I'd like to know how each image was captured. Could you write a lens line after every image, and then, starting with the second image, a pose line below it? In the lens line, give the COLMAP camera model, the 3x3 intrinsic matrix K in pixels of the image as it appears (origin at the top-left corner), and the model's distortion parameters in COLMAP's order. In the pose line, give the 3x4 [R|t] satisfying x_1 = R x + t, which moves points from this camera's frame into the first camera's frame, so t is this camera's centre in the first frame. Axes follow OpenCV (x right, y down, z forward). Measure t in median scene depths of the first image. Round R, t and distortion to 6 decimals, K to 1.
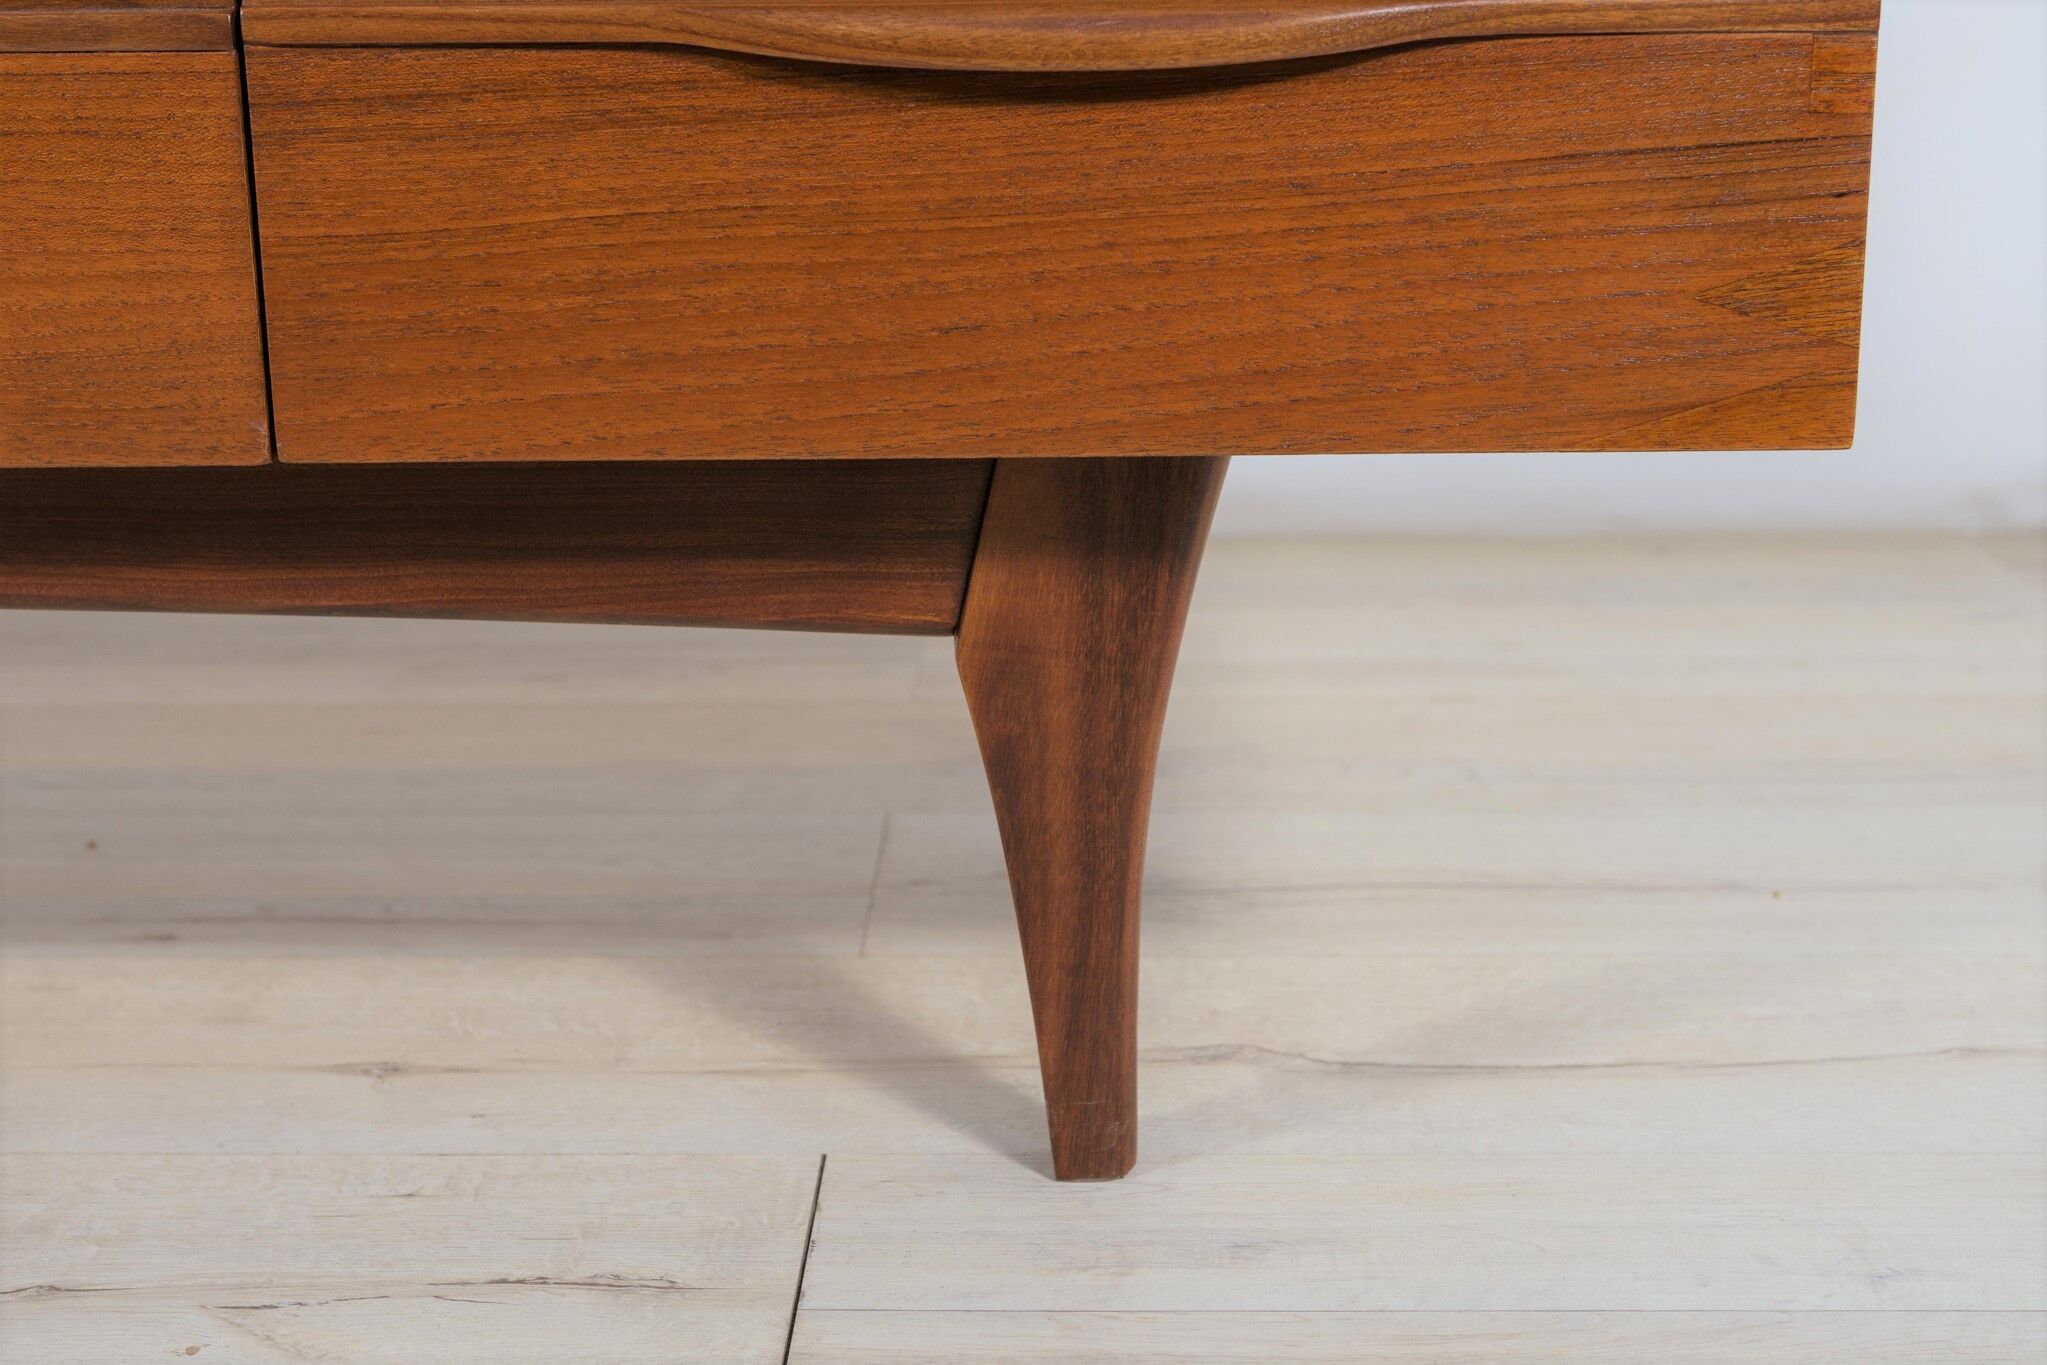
lens RADIAL K [[2927.5, 0, 981.2], [0, 2927.5, 671.8], [0, 0, 1]] dist [0.010504, 0.000000]
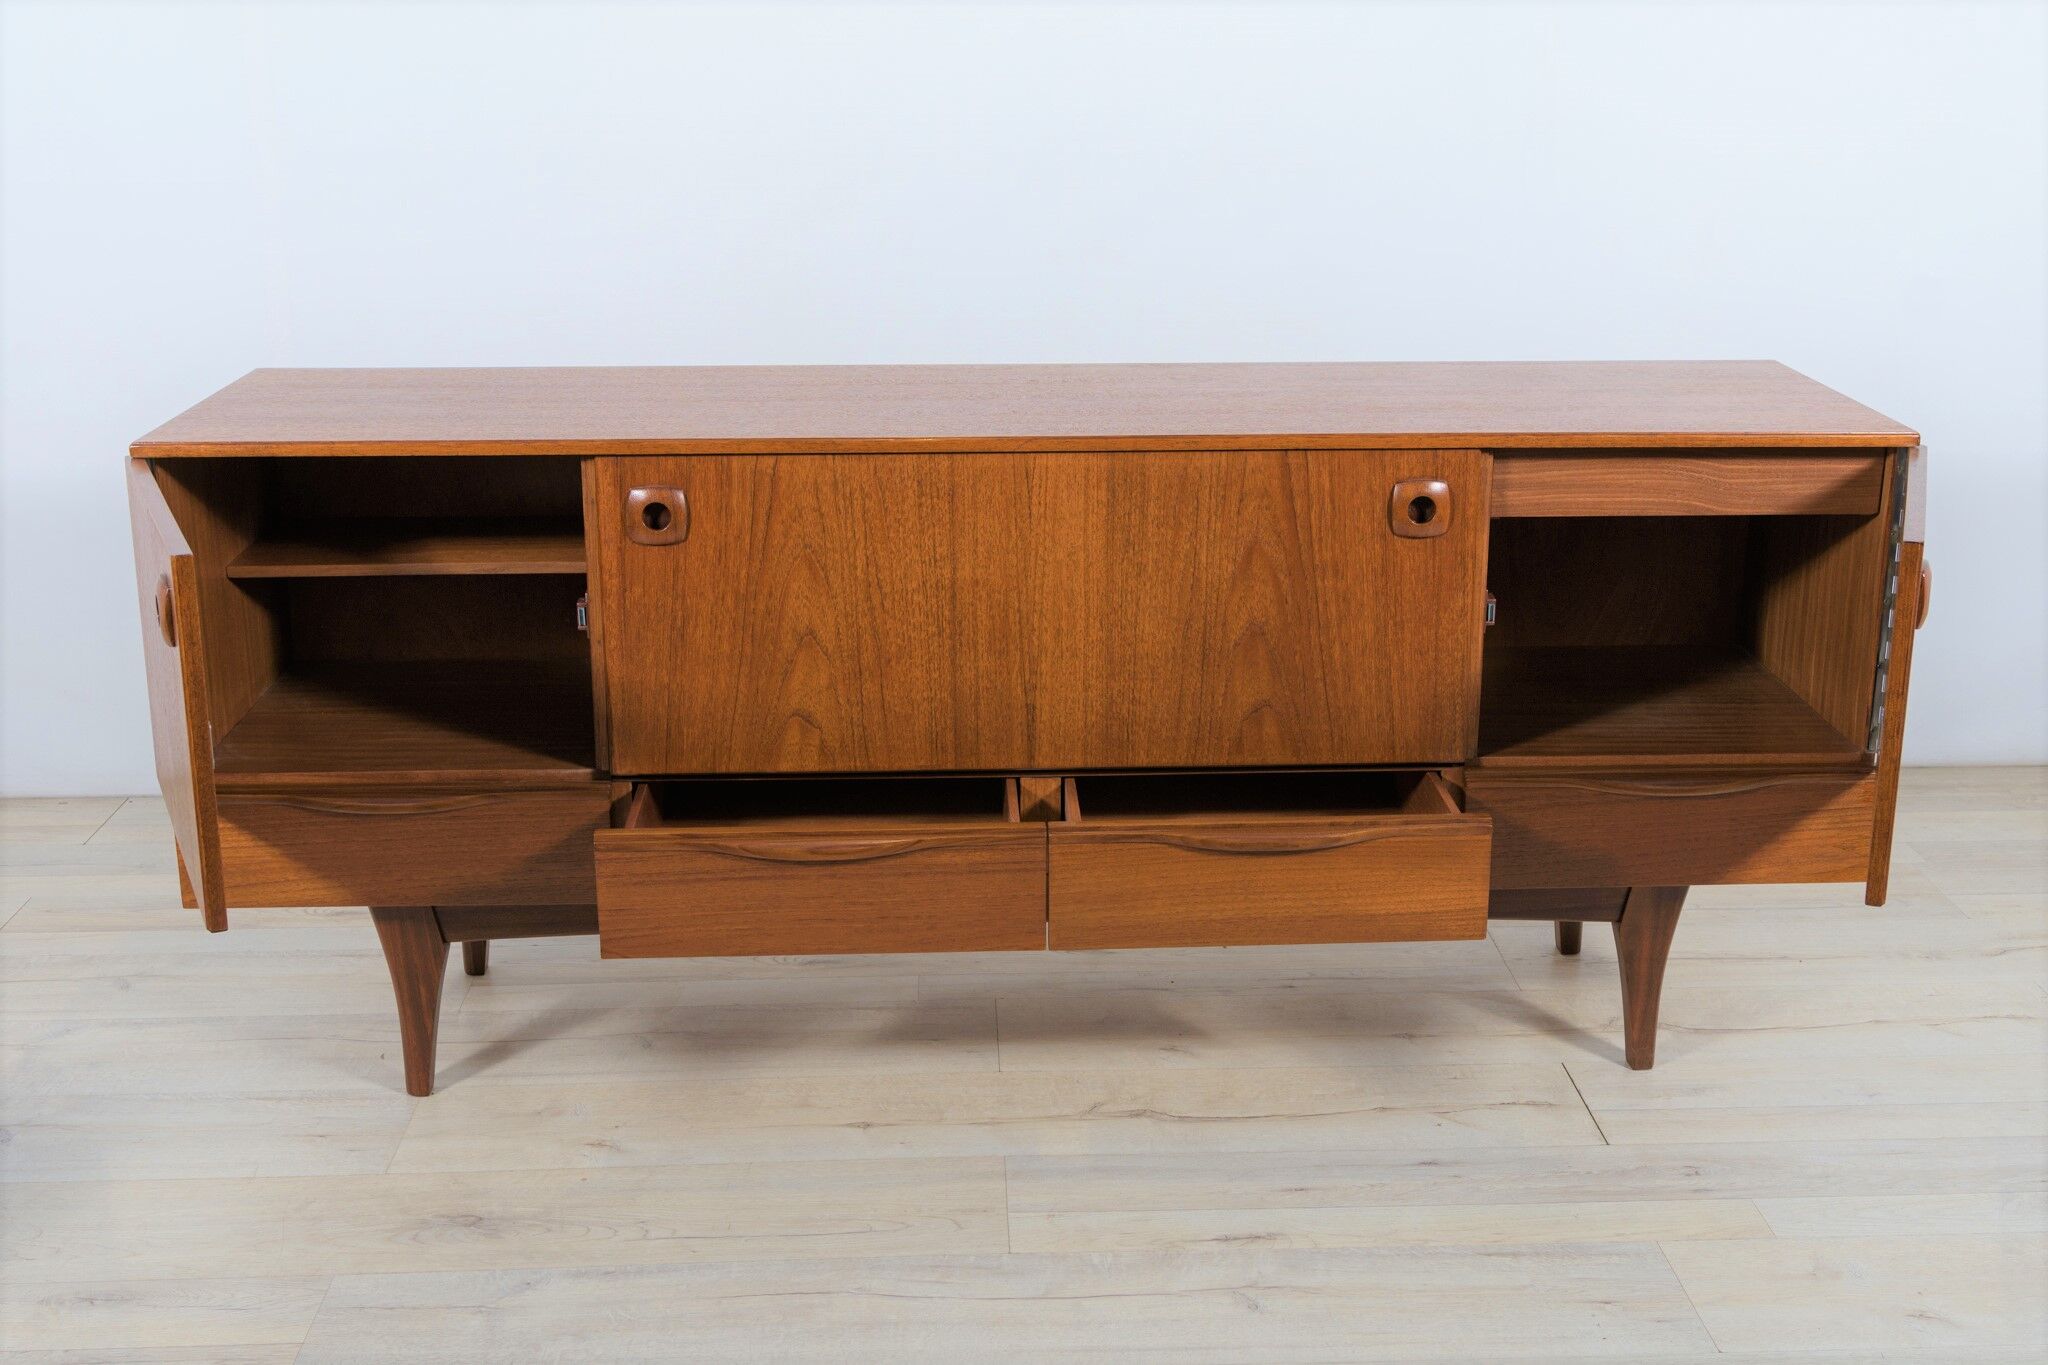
lens RADIAL K [[2079.1, 0, 1049.0], [0, 2079.1, 621.3], [0, 0, 1]] dist [-0.007475, 0.000000]
pose [[0.998788, -0.005937, 0.048864, -0.871273], [0.005184, 0.999866, 0.015523, -0.446847], [-0.048950, -0.015251, 0.998685, -1.589035]]
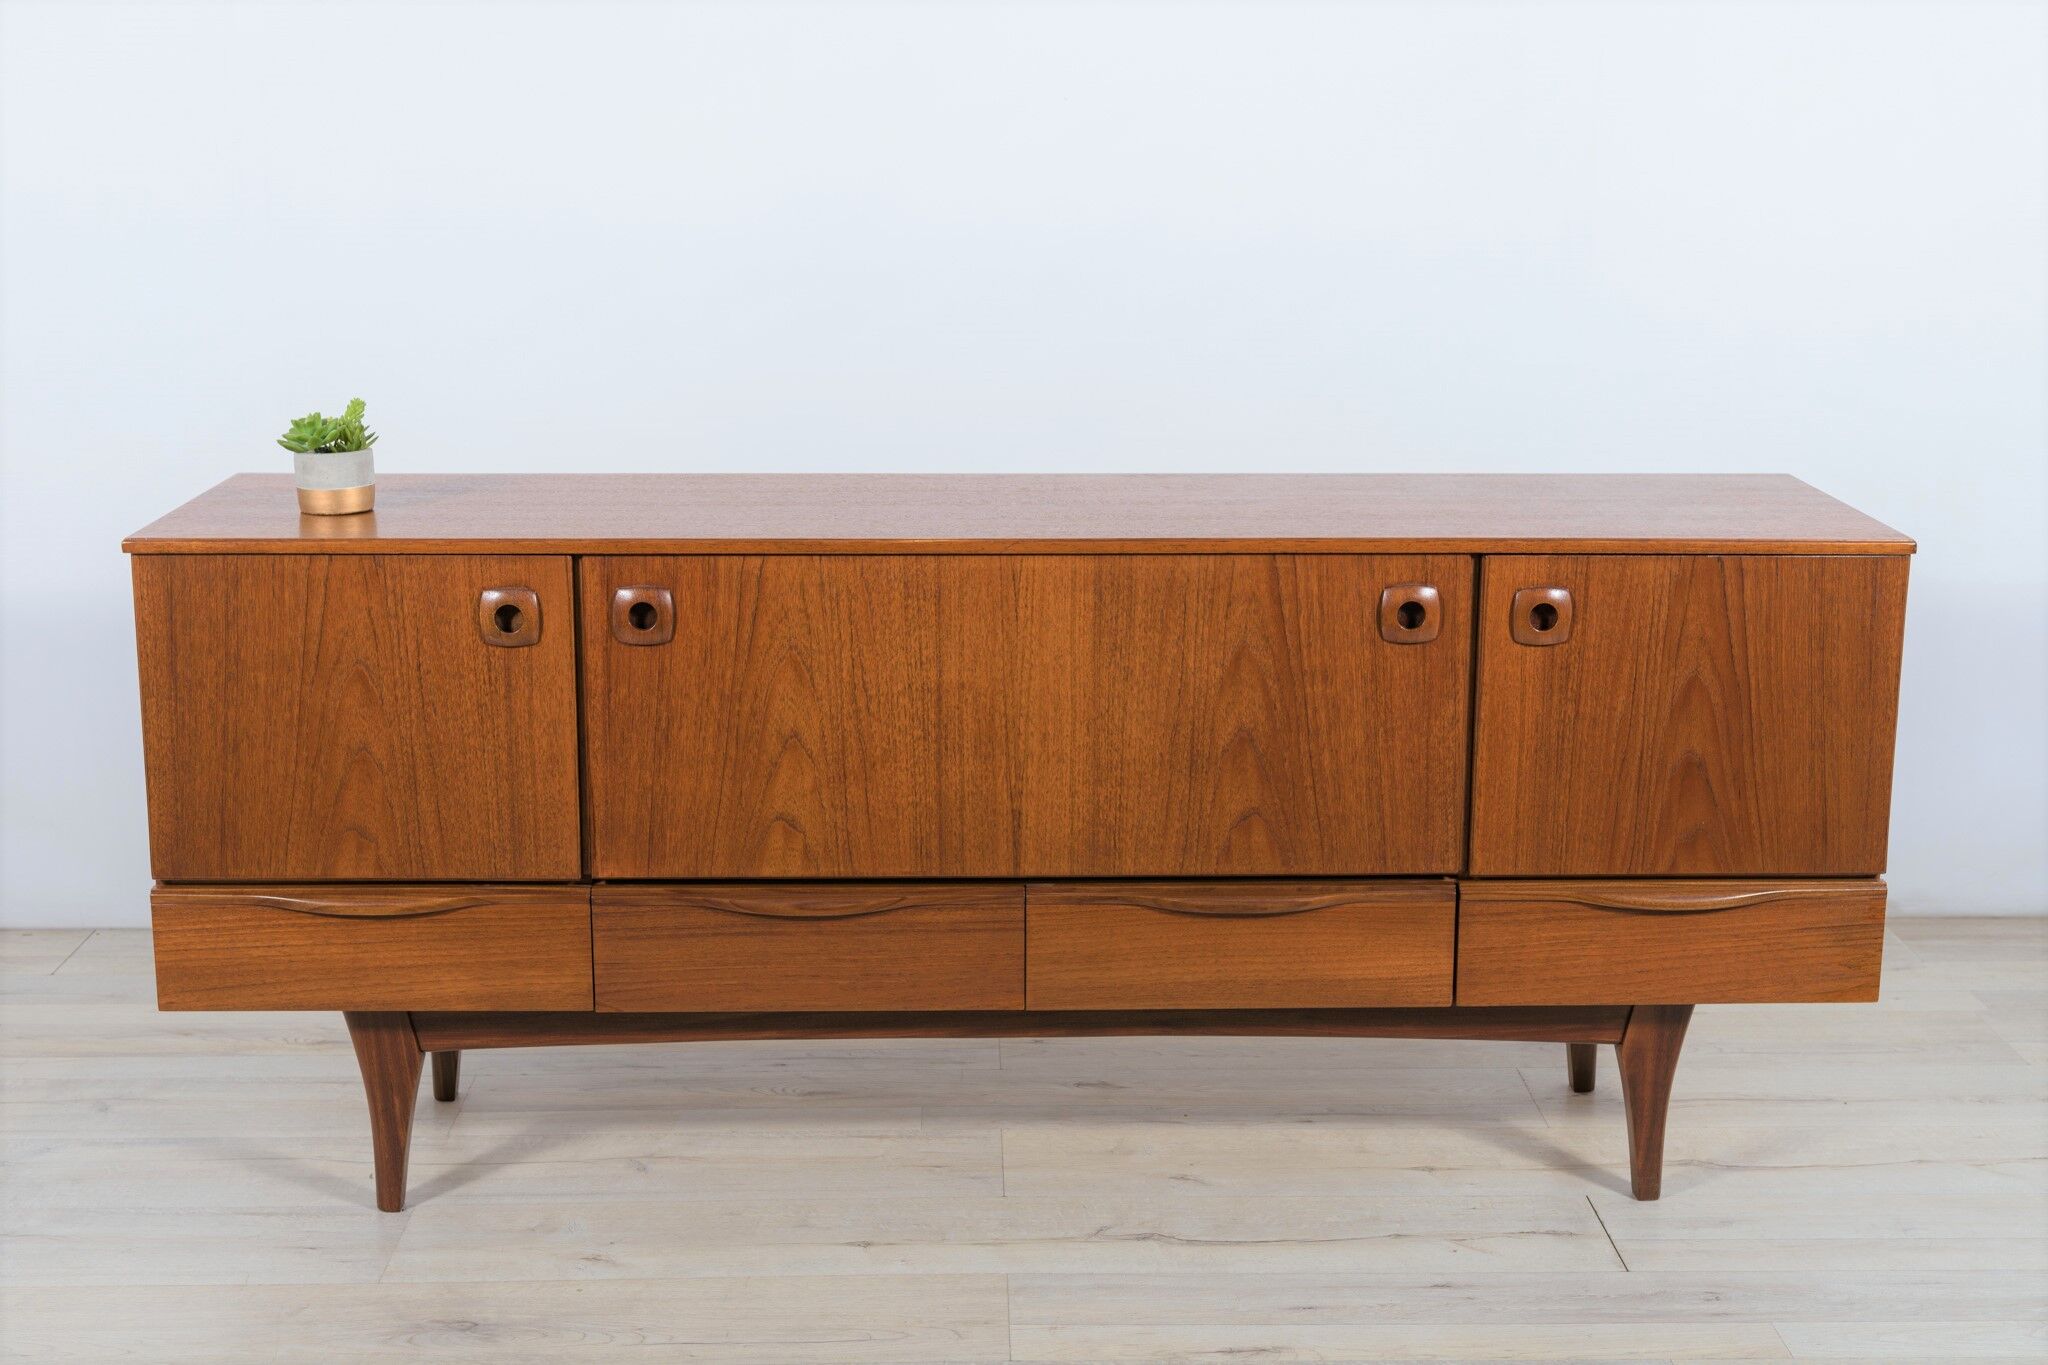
lens RADIAL K [[2406.2, 0, 1026.1], [0, 2406.2, 679.3], [0, 0, 1]] dist [-0.001738, 0.000000]
pose [[0.999385, 0.003140, 0.034935, -0.860751], [-0.001827, 0.999293, -0.037545, -0.356251], [-0.035028, 0.037458, 0.998684, -1.957123]]
